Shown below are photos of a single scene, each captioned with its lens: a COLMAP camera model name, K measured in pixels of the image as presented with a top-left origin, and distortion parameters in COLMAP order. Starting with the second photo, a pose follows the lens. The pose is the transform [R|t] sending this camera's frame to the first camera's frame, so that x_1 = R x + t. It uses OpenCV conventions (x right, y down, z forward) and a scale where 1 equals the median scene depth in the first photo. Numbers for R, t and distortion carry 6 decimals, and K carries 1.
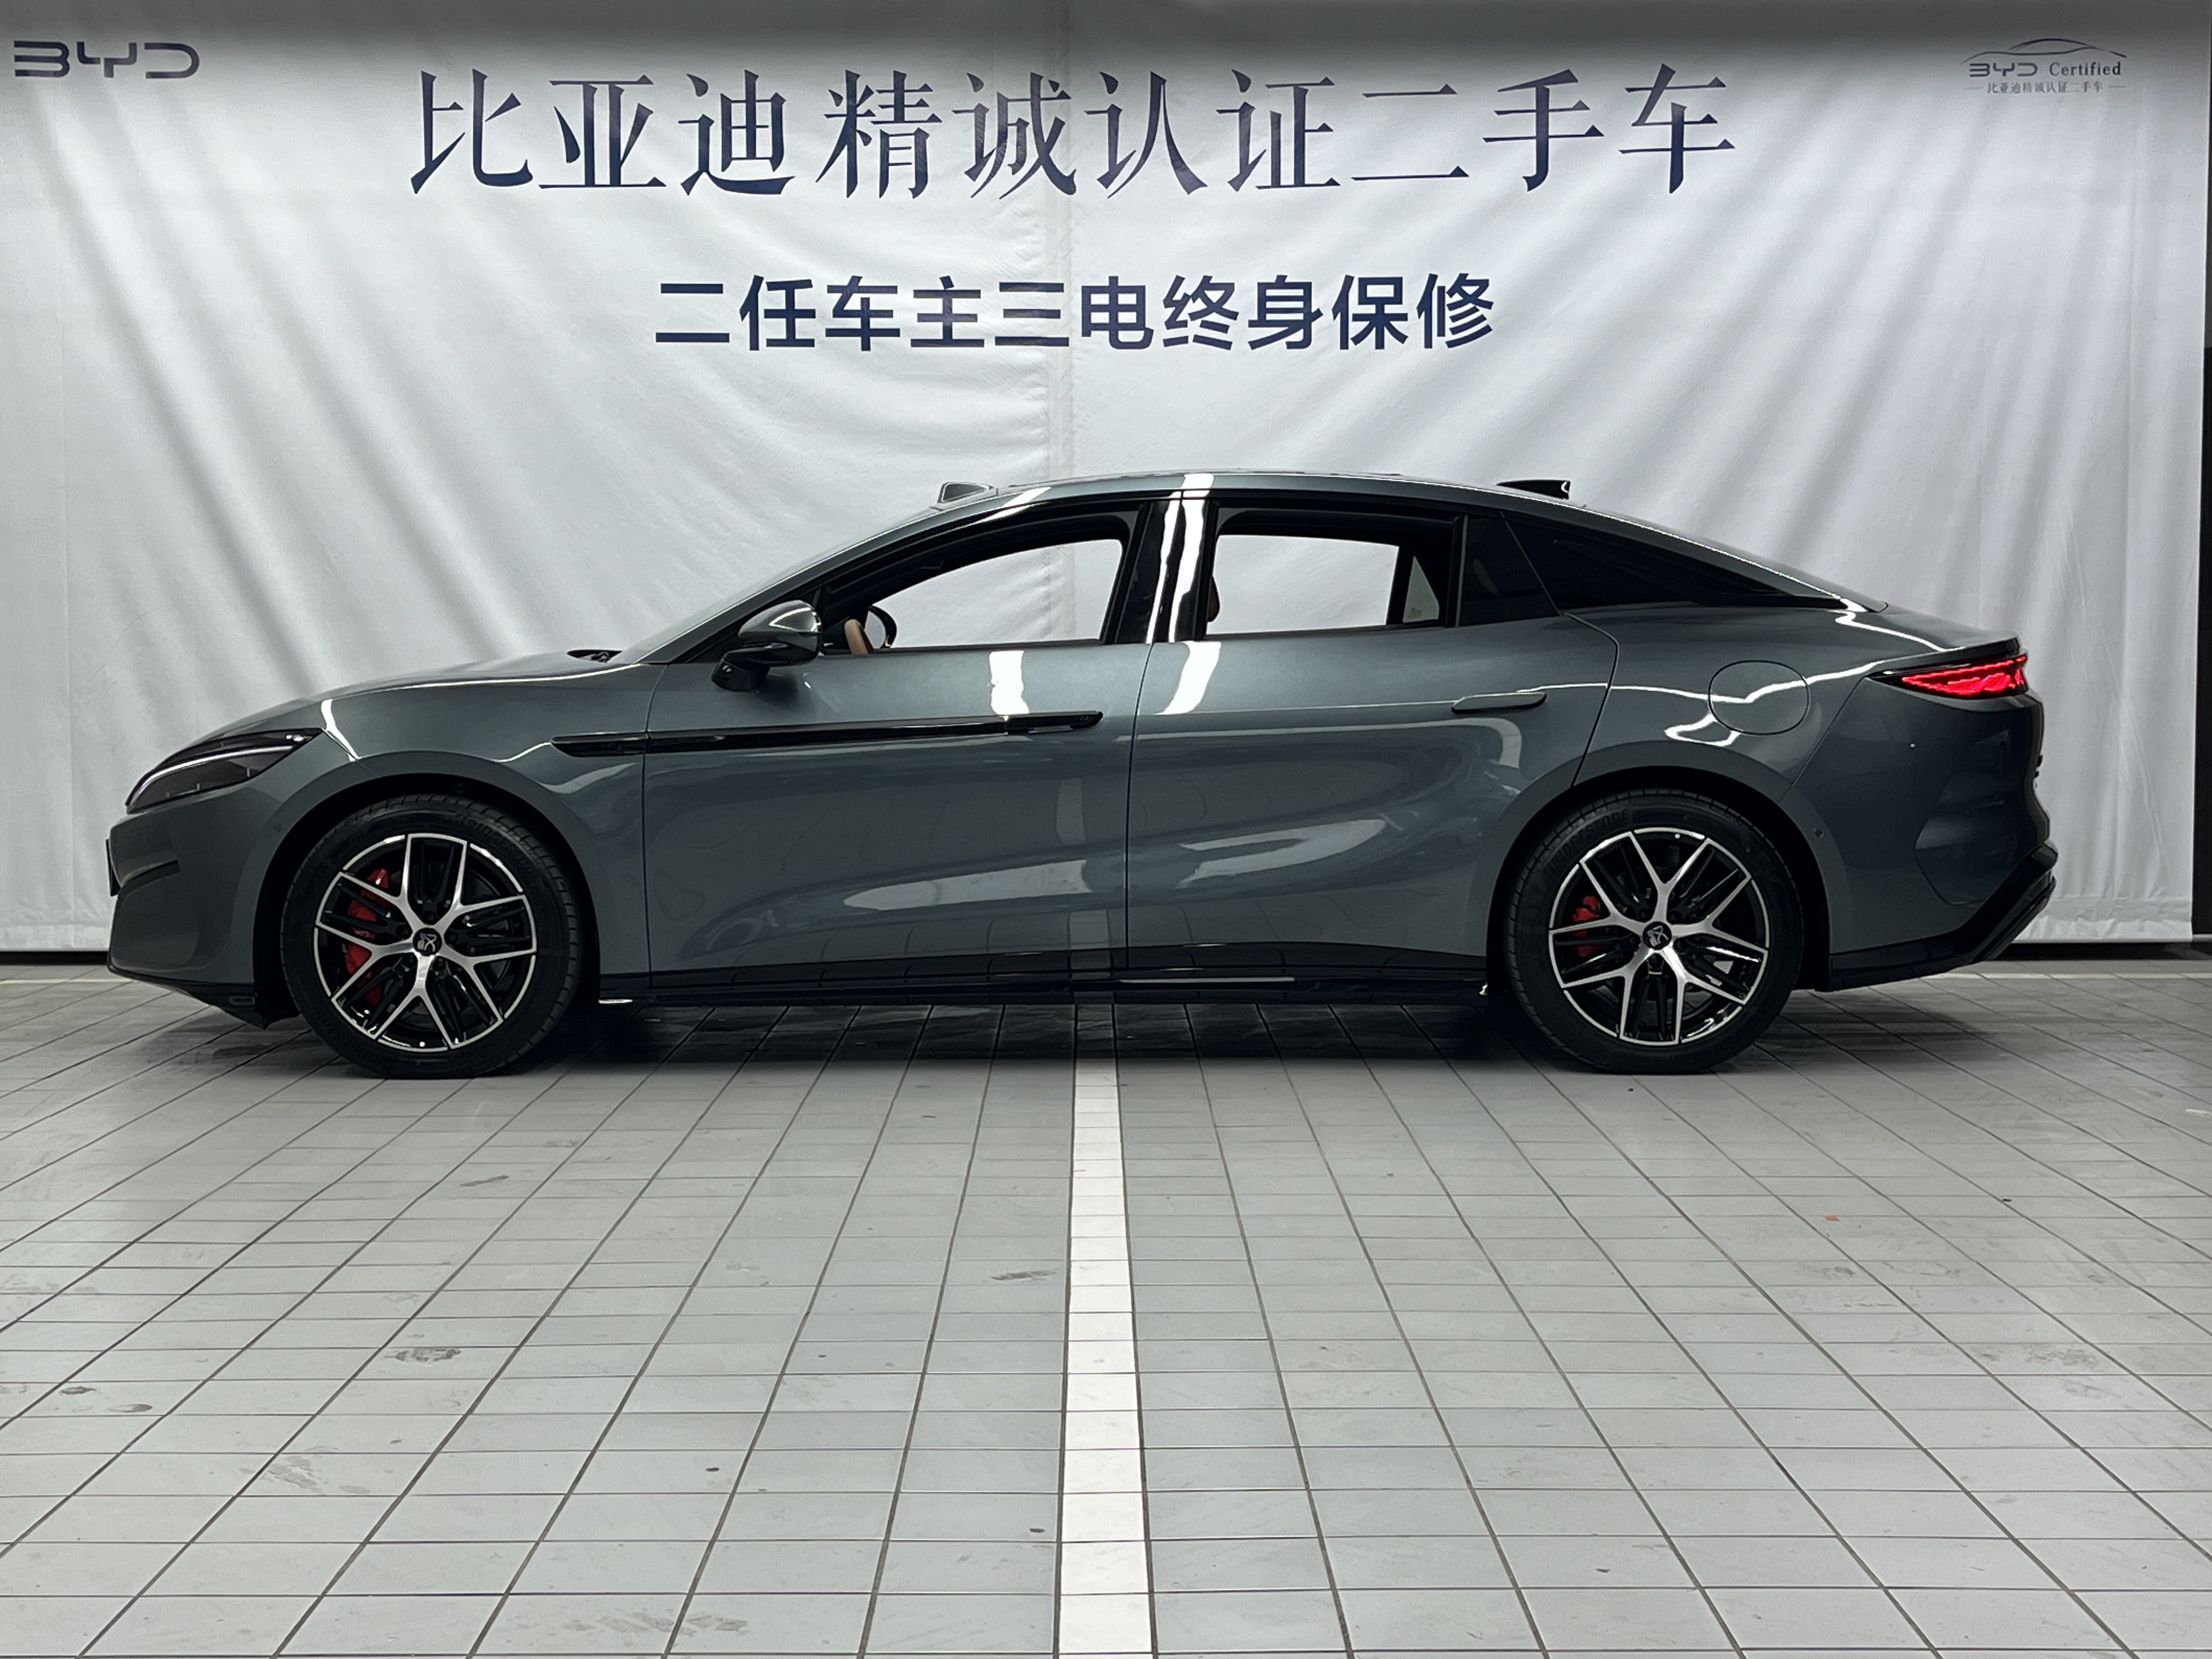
lens RADIAL K [[3155.5, 0, 1088.7], [0, 3155.5, 831.6], [0, 0, 1]] dist [0.055667, -0.025536]
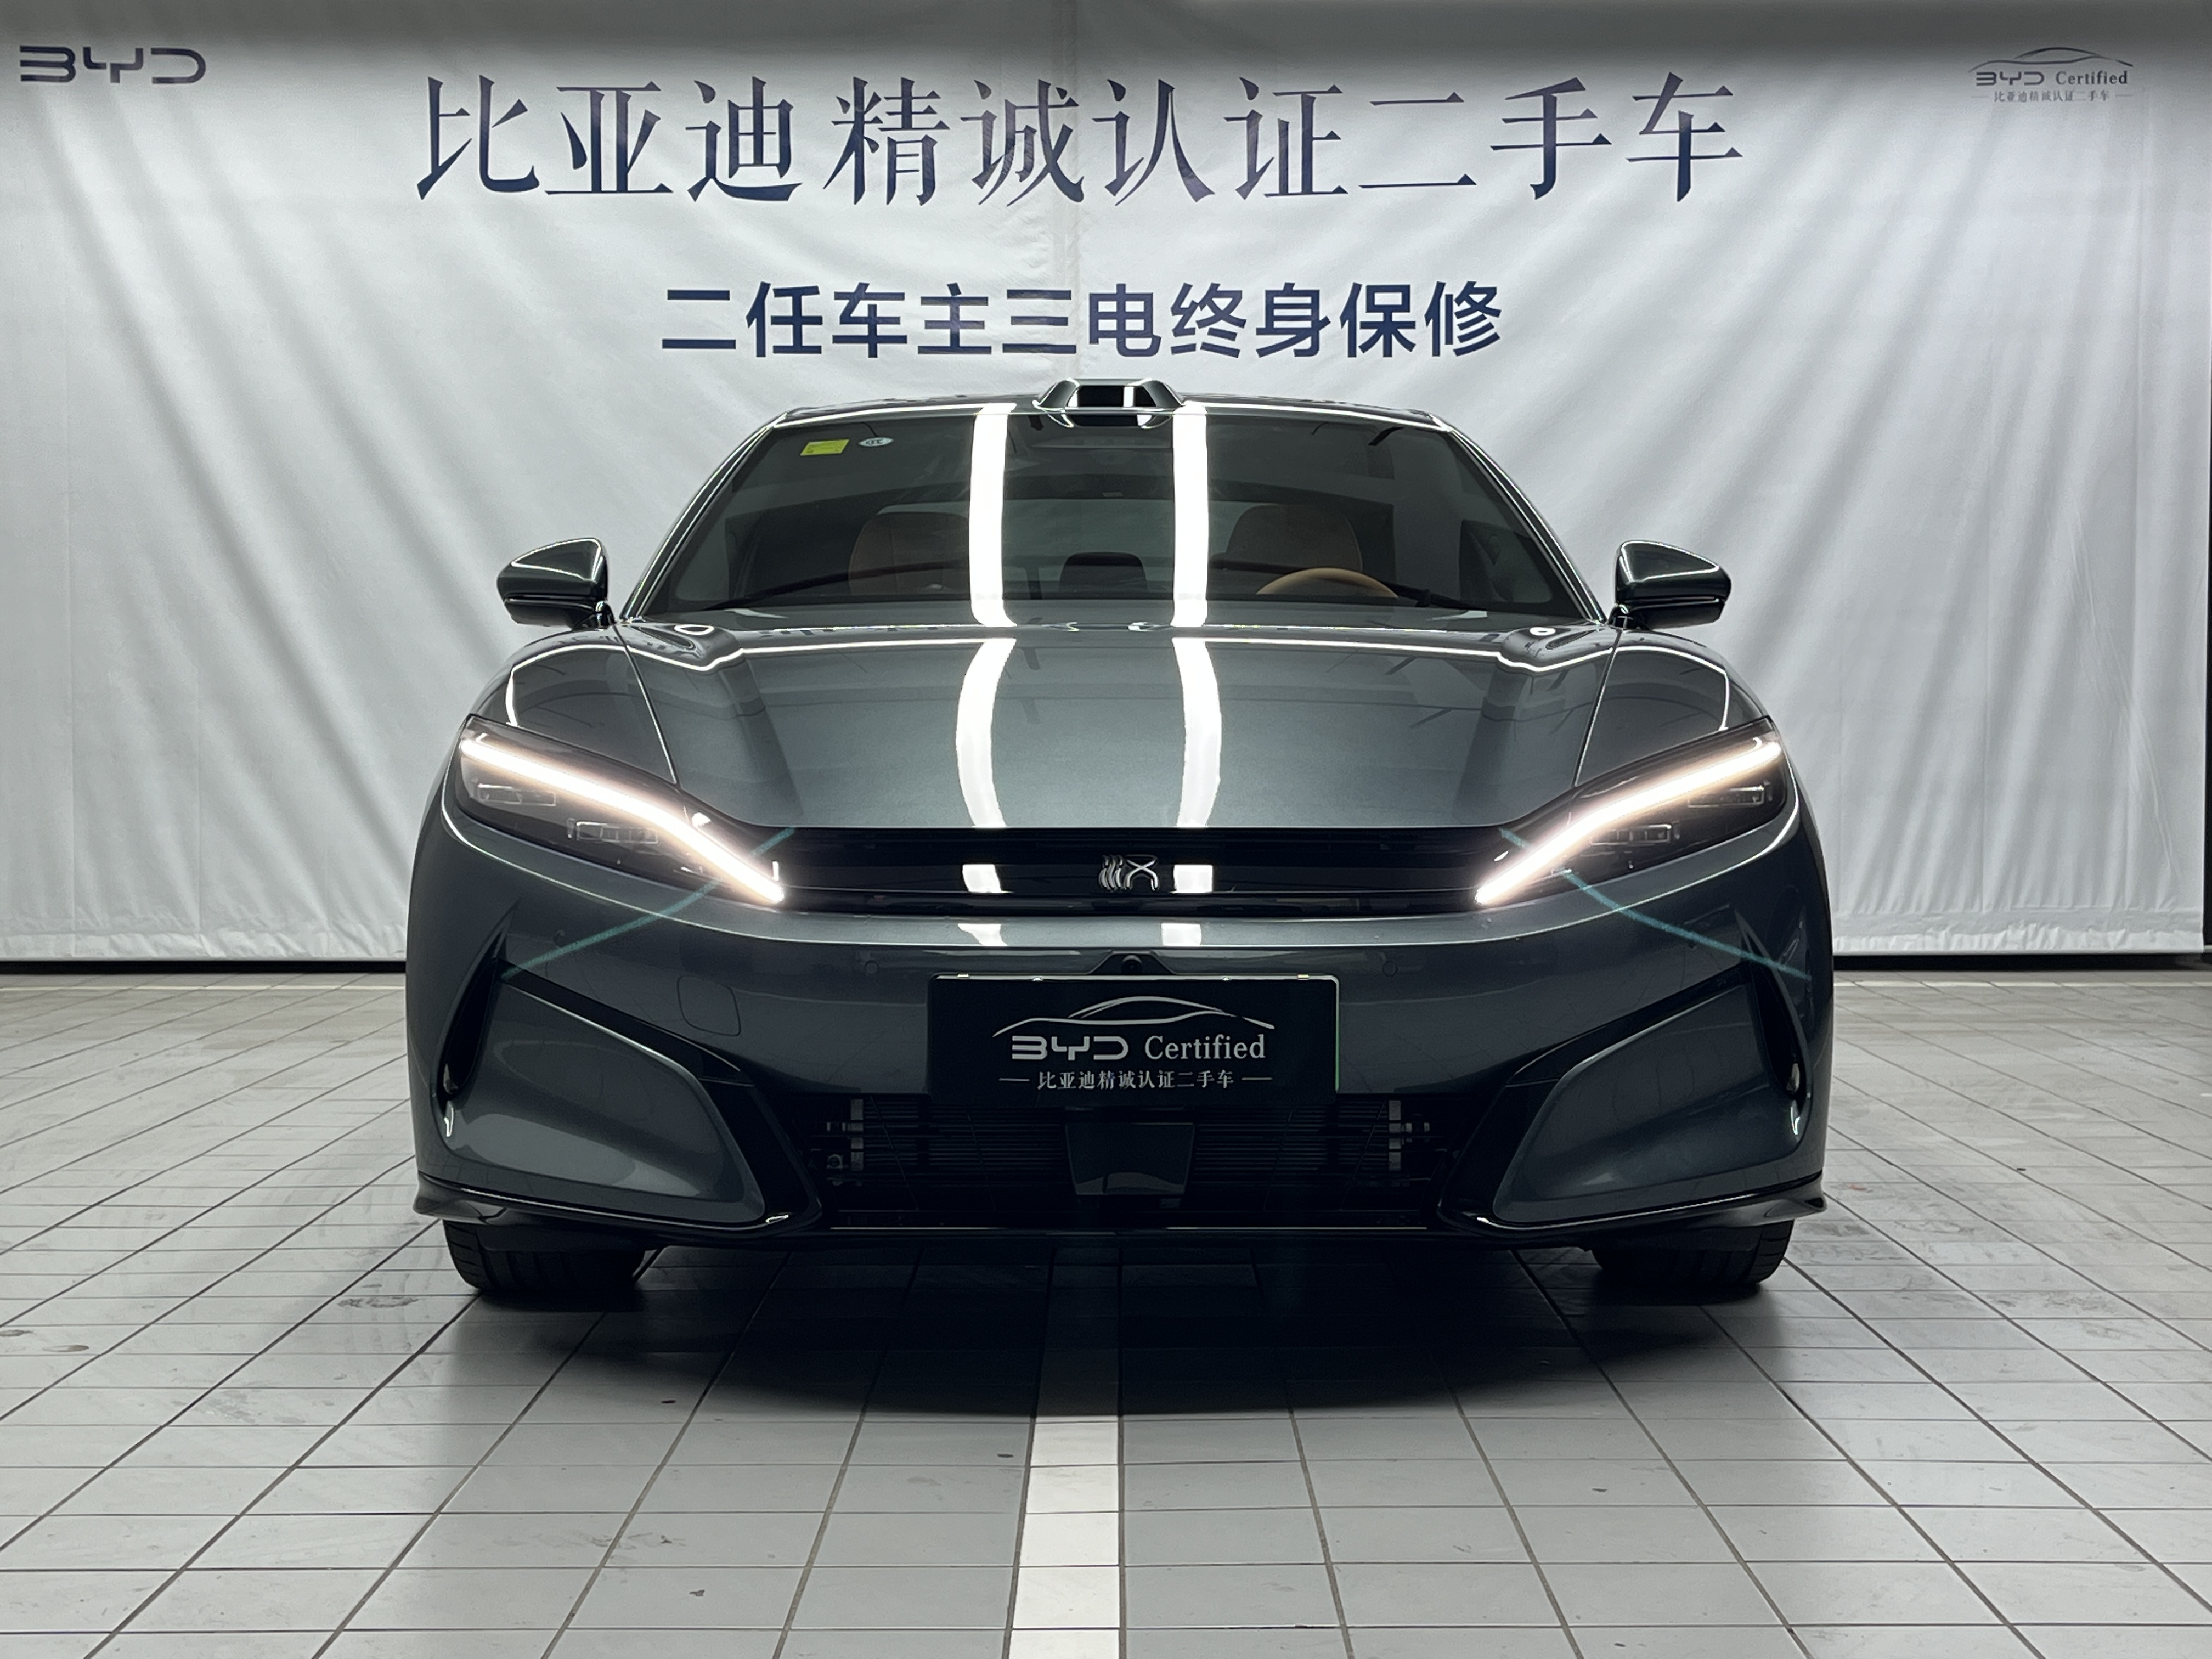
lens RADIAL K [[3102.9, 0, 1121.0], [0, 3102.9, 833.8], [0, 0, 1]] dist [0.064488, -0.070074]
pose [[0.999995, 0.001053, 0.002963, 0.005126], [-0.000995, 0.999810, -0.019473, 0.017374], [-0.002983, 0.019470, 0.999806, 0.021125]]
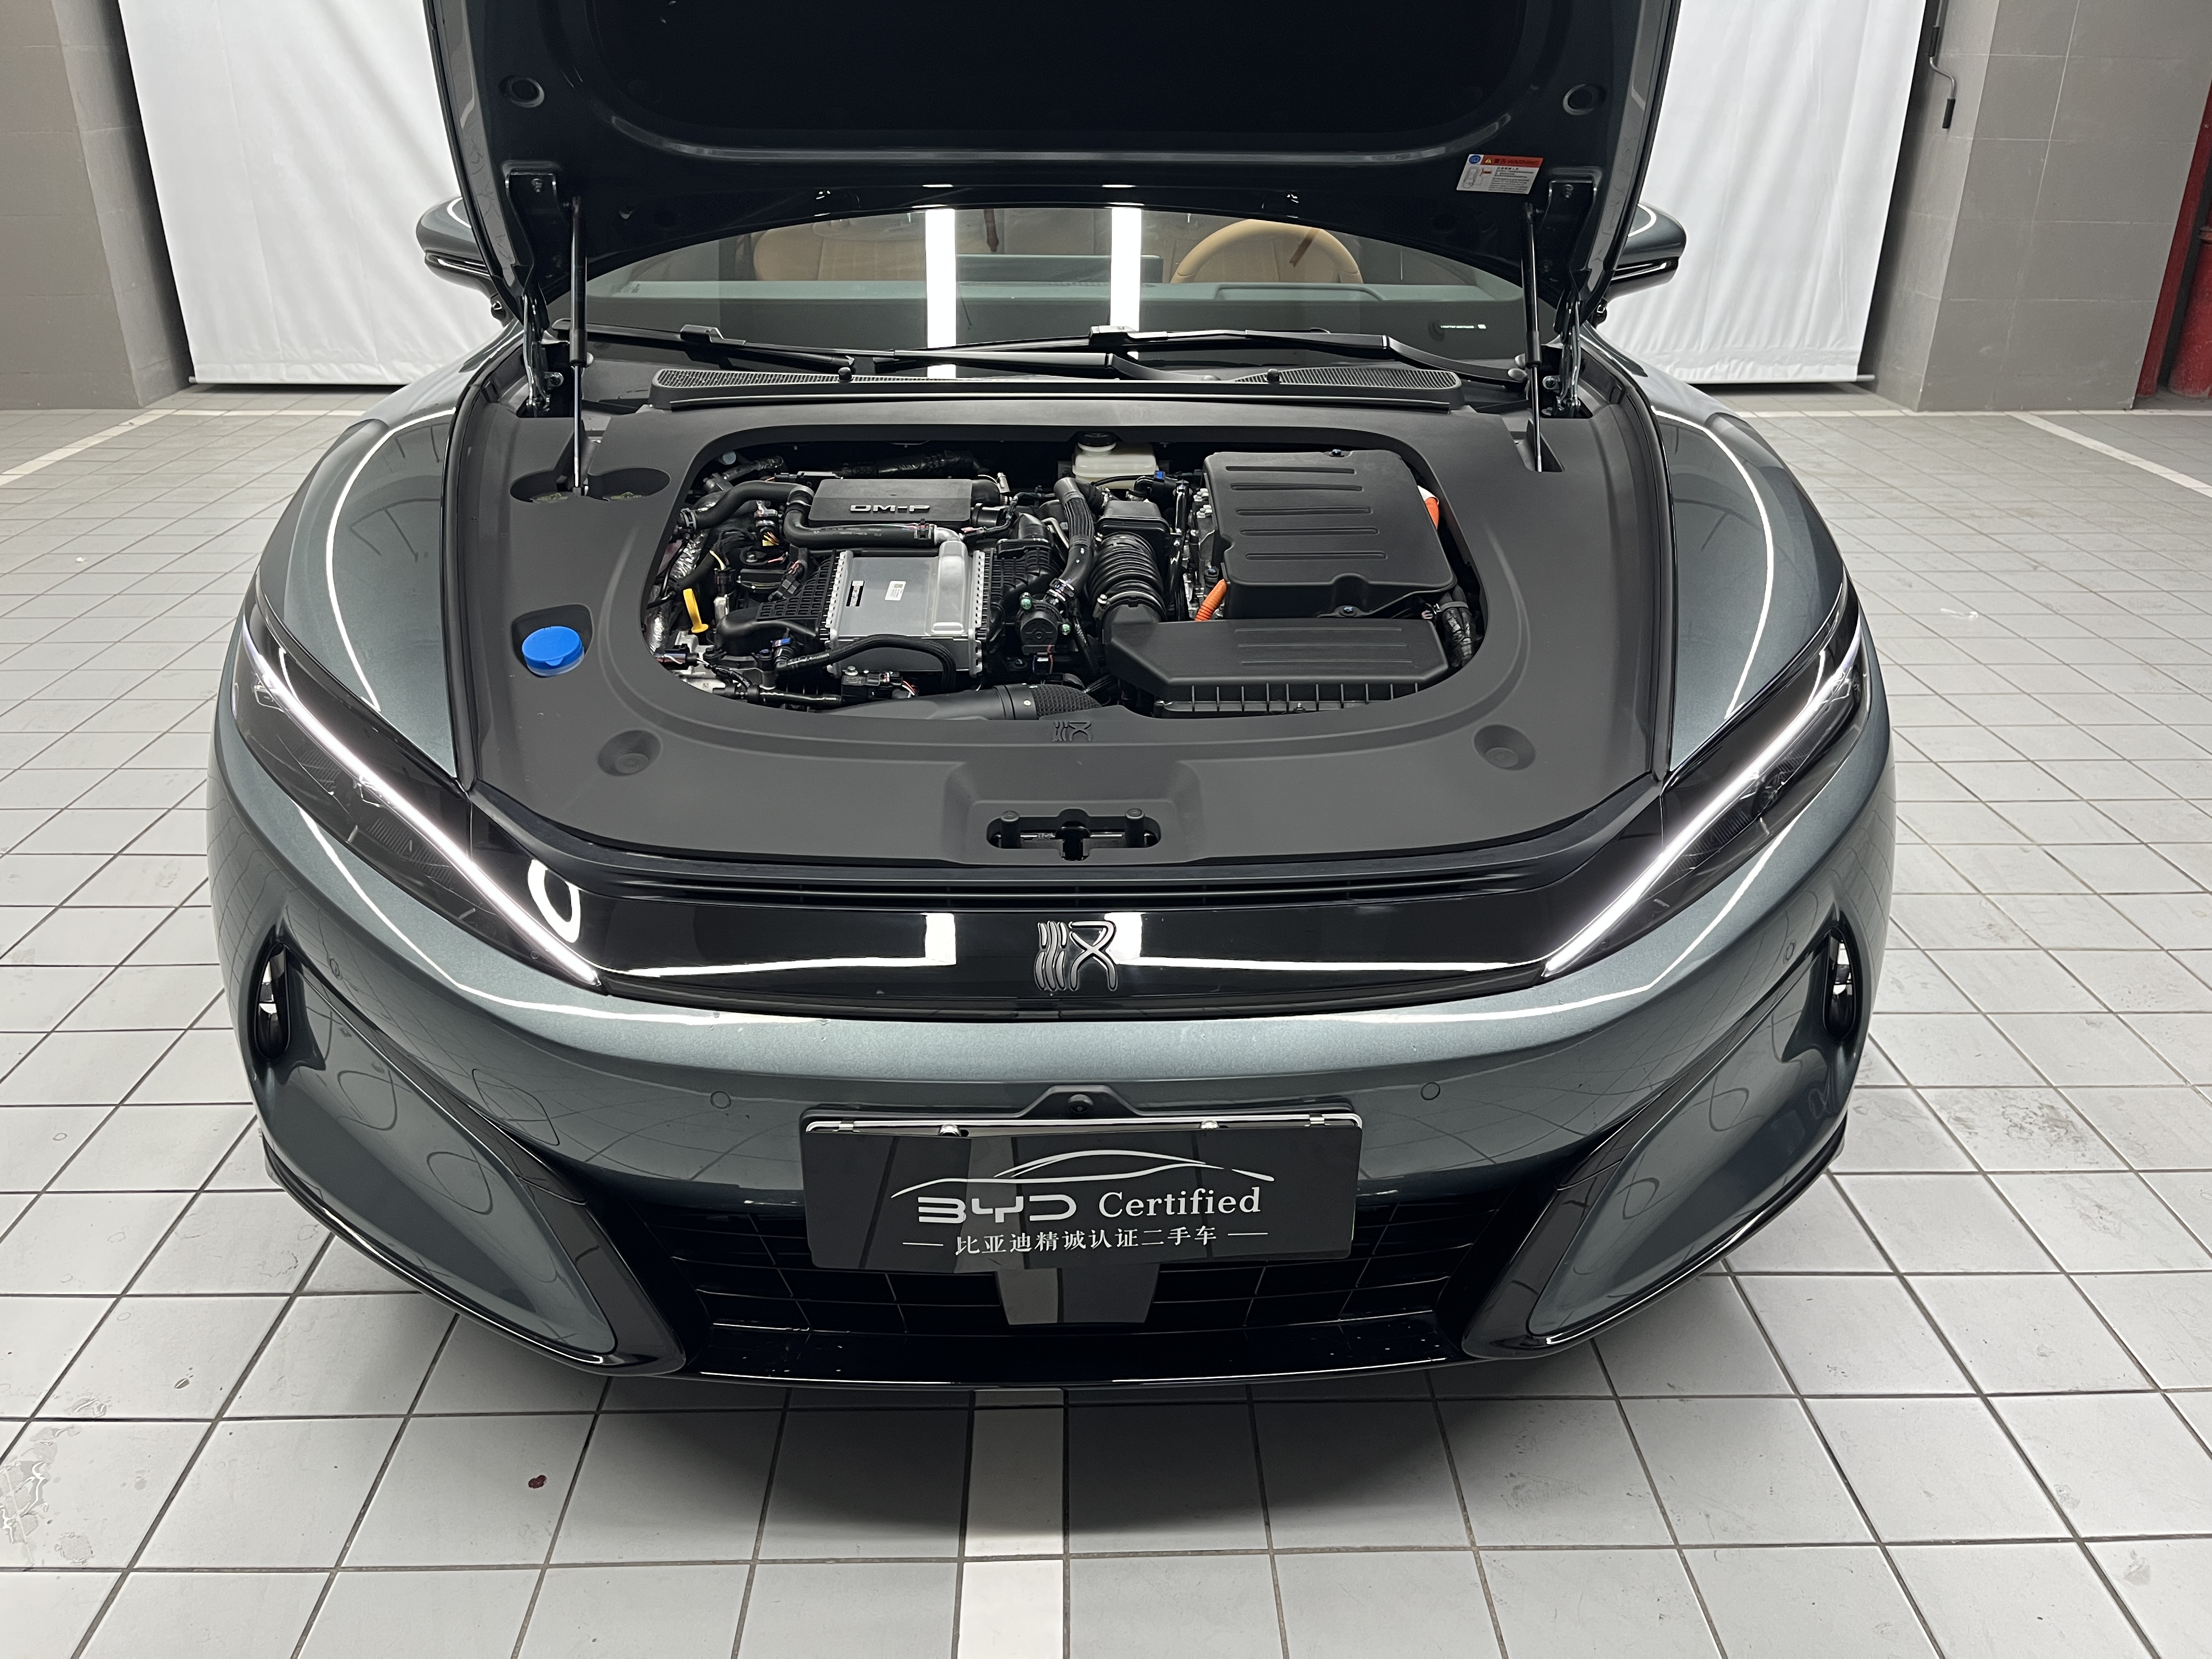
lens RADIAL K [[1687.3, 0, 1097.9], [0, 1687.3, 819.3], [0, 0, 1]] dist [0.005437, 0.006258]
pose [[0.999749, -0.003165, 0.022171, 0.005829], [-0.005029, 0.932966, 0.359929, -0.050005], [-0.021824, -0.359951, 0.932716, 0.265975]]
